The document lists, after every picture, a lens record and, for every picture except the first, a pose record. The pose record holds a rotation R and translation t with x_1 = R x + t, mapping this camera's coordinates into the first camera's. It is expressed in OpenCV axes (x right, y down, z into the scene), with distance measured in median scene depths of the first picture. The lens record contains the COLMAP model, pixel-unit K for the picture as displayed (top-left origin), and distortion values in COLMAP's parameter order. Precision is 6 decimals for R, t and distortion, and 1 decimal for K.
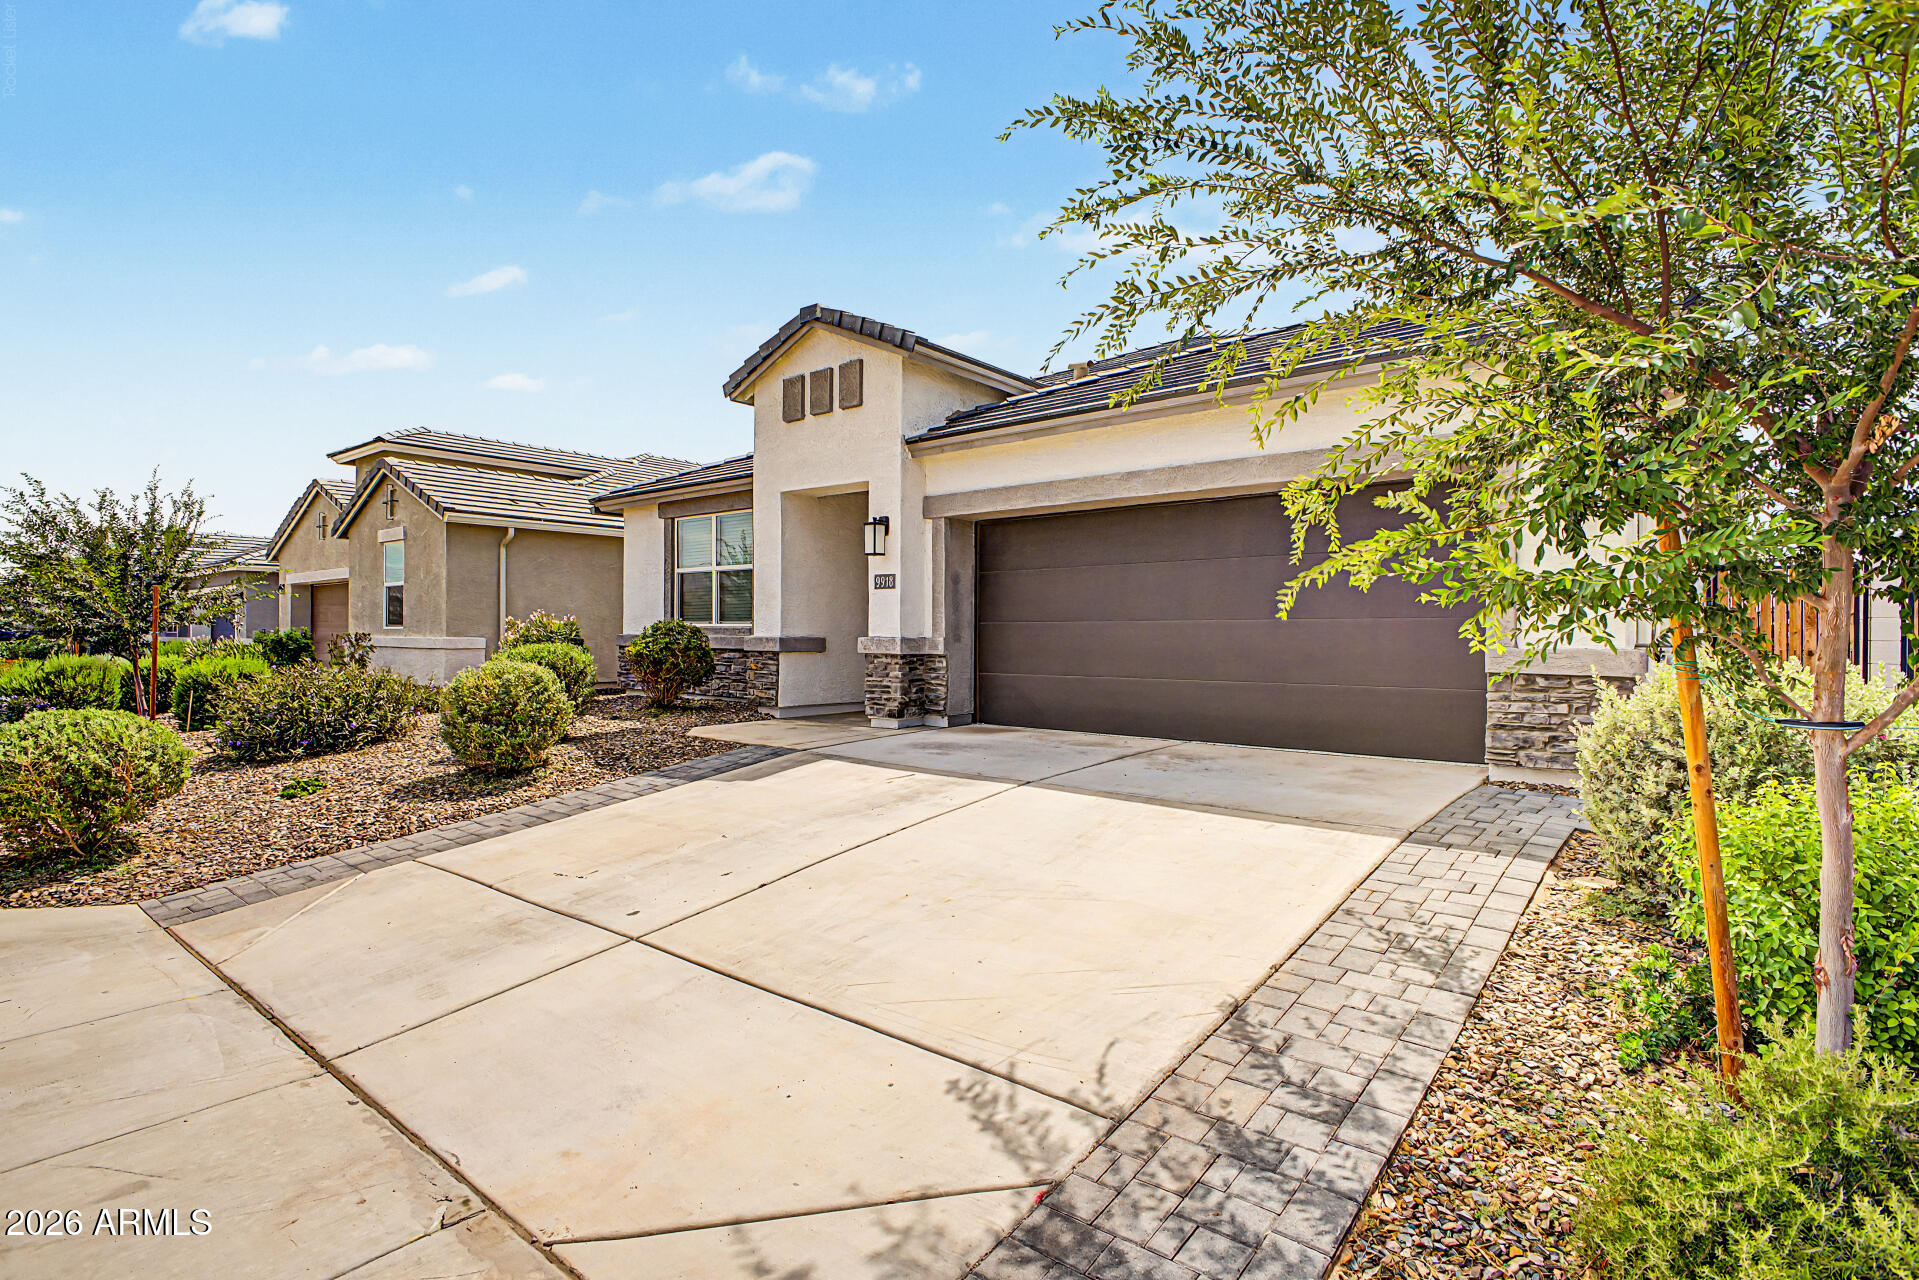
lens RADIAL K [[938.2, 0, 959.5], [0, 938.2, 640.0], [0, 0, 1]] dist [0.001222, 0.000041]
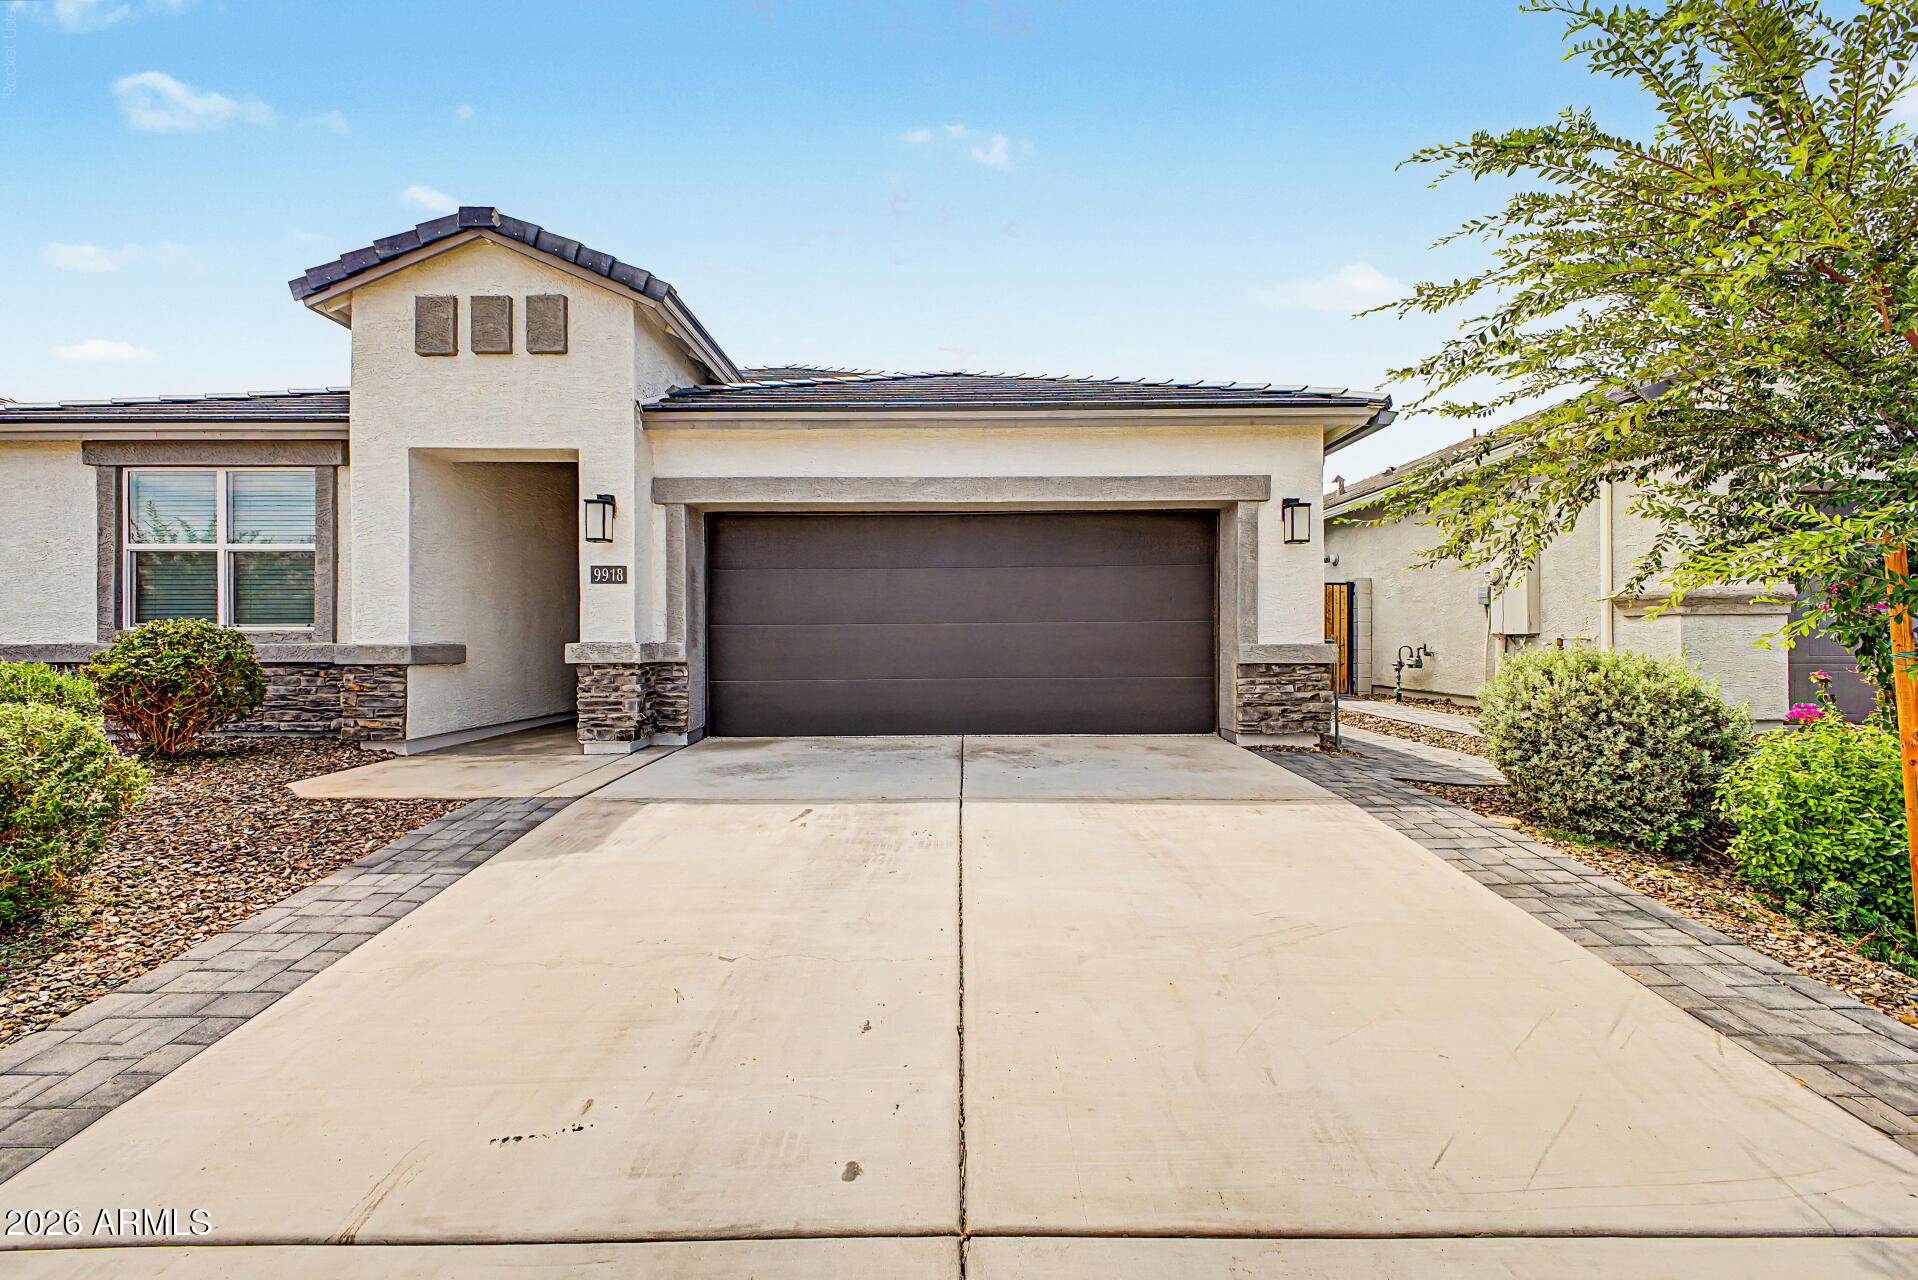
lens RADIAL K [[751.7, 0, 966.9], [0, 751.7, 636.9], [0, 0, 1]] dist [0.002390, 0.000130]
pose [[0.768541, -0.007584, 0.639756, -0.247687], [0.012794, 0.999912, -0.003516, -0.001763], [-0.639673, 0.010887, 0.768570, 0.282420]]
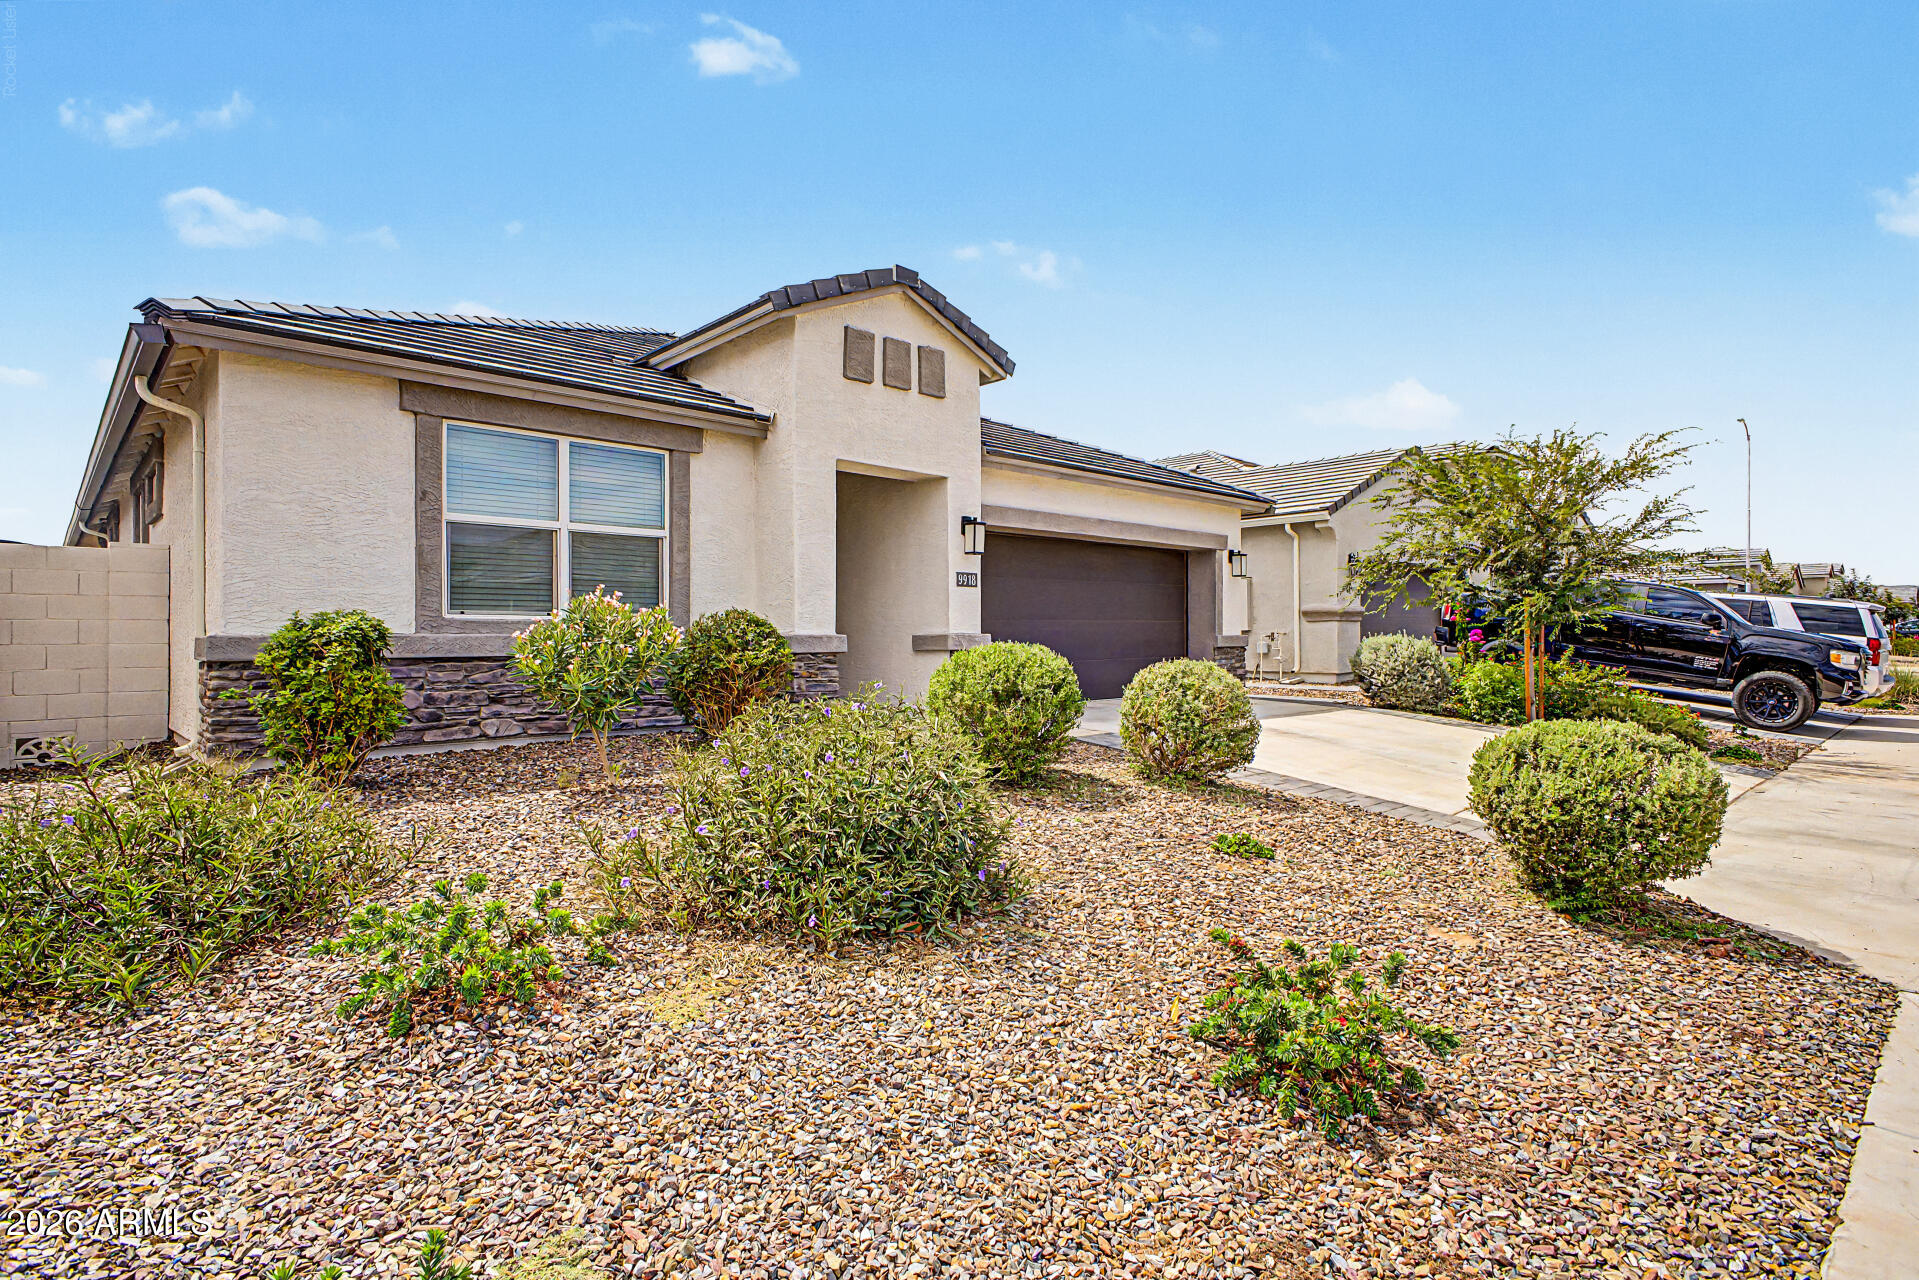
lens RADIAL K [[938.2, 0, 959.5], [0, 938.2, 640.0], [0, 0, 1]] dist [0.001222, 0.000041]
pose [[0.135292, -0.011583, 0.990738, -1.050819], [0.010155, 0.999895, 0.010303, -0.007151], [-0.990754, 0.008667, 0.135395, 0.829852]]
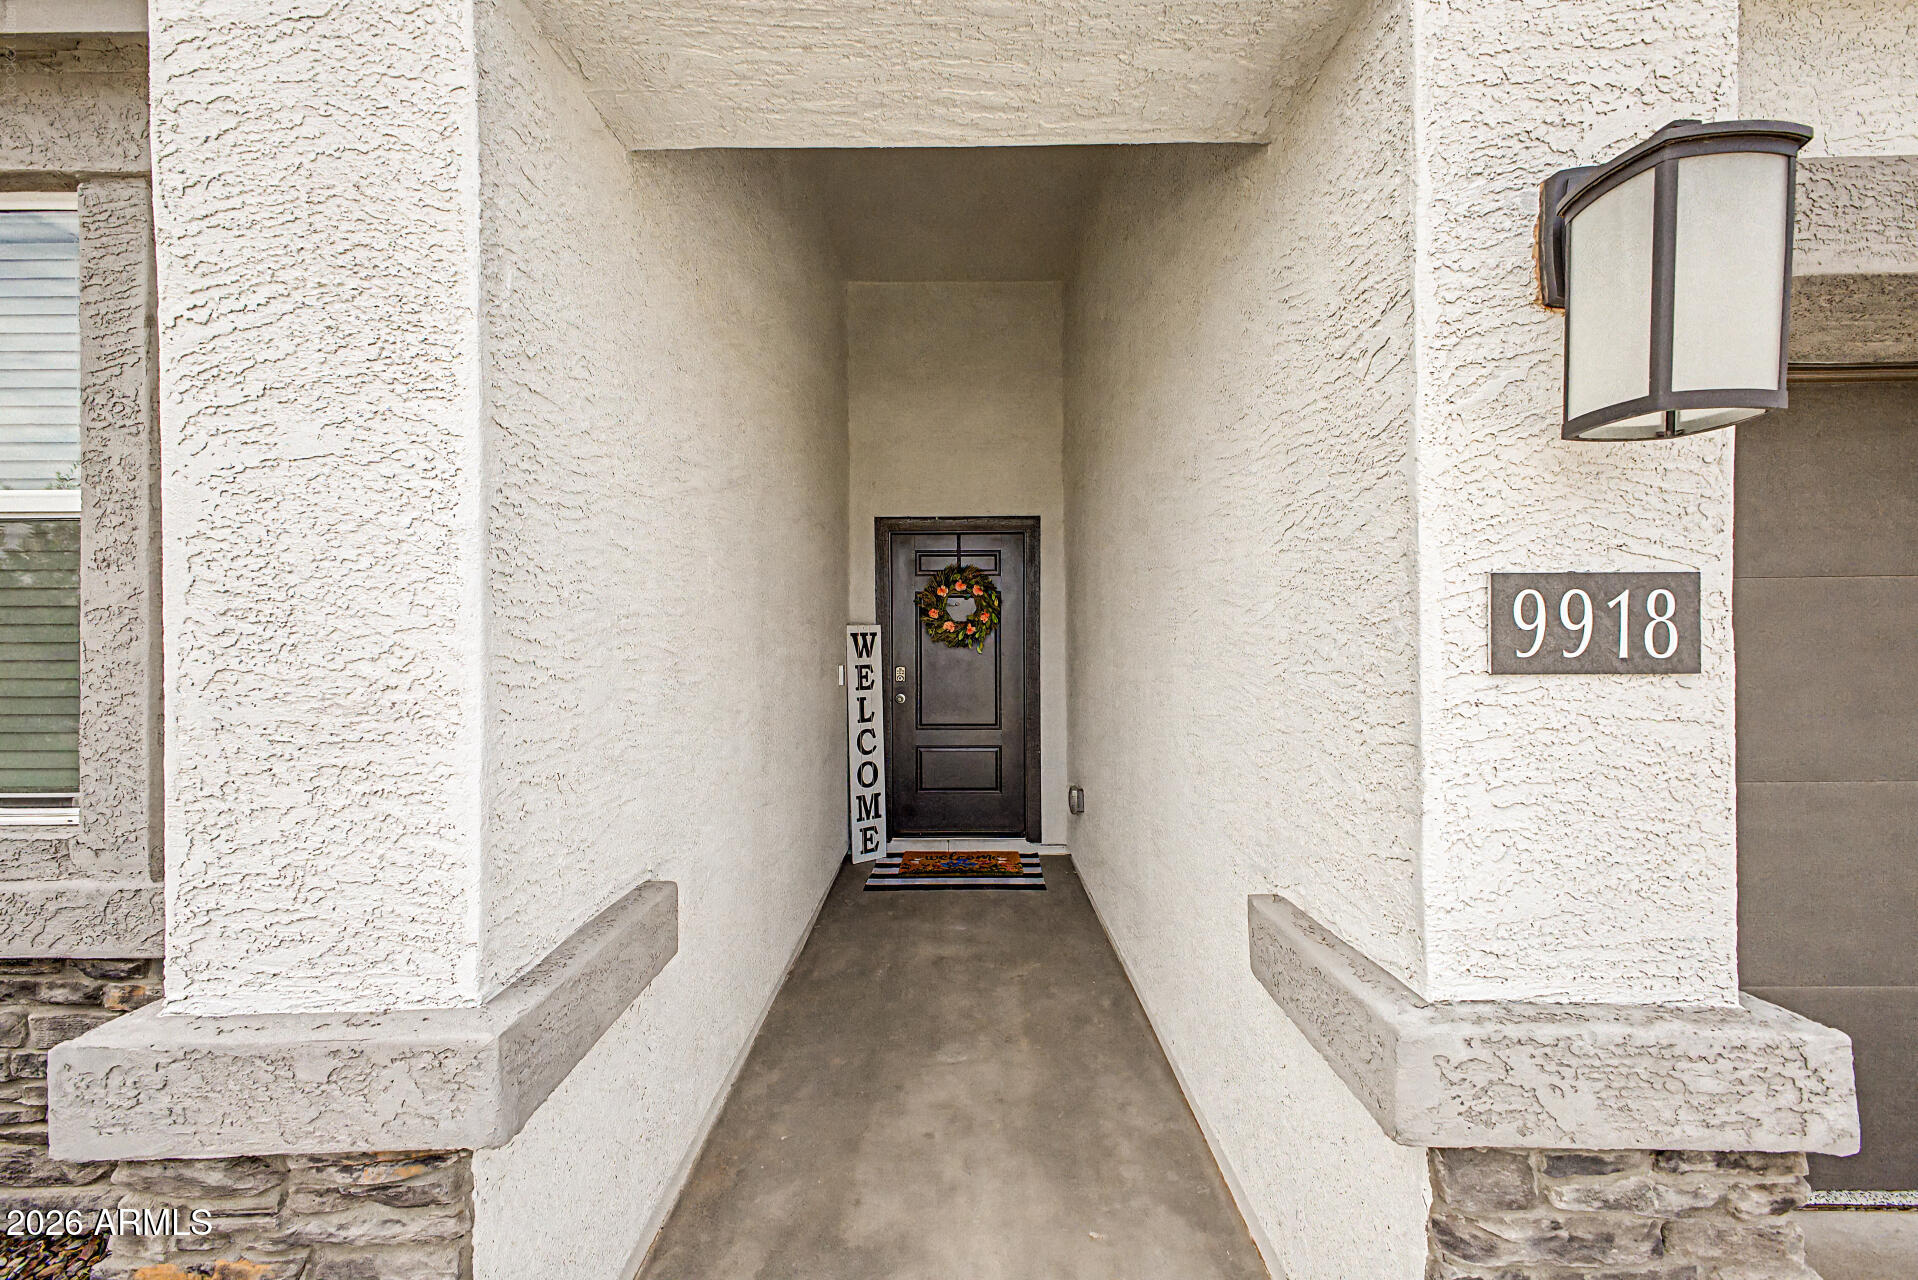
lens RADIAL K [[782.0, 0, 963.7], [0, 782.0, 628.1], [0, 0, 1]] dist [0.002990, 0.000140]
pose [[0.774468, -0.005995, 0.632585, -0.221858], [0.015777, 0.999827, -0.009841, -0.059477], [-0.632417, 0.017602, 0.774428, 0.924583]]
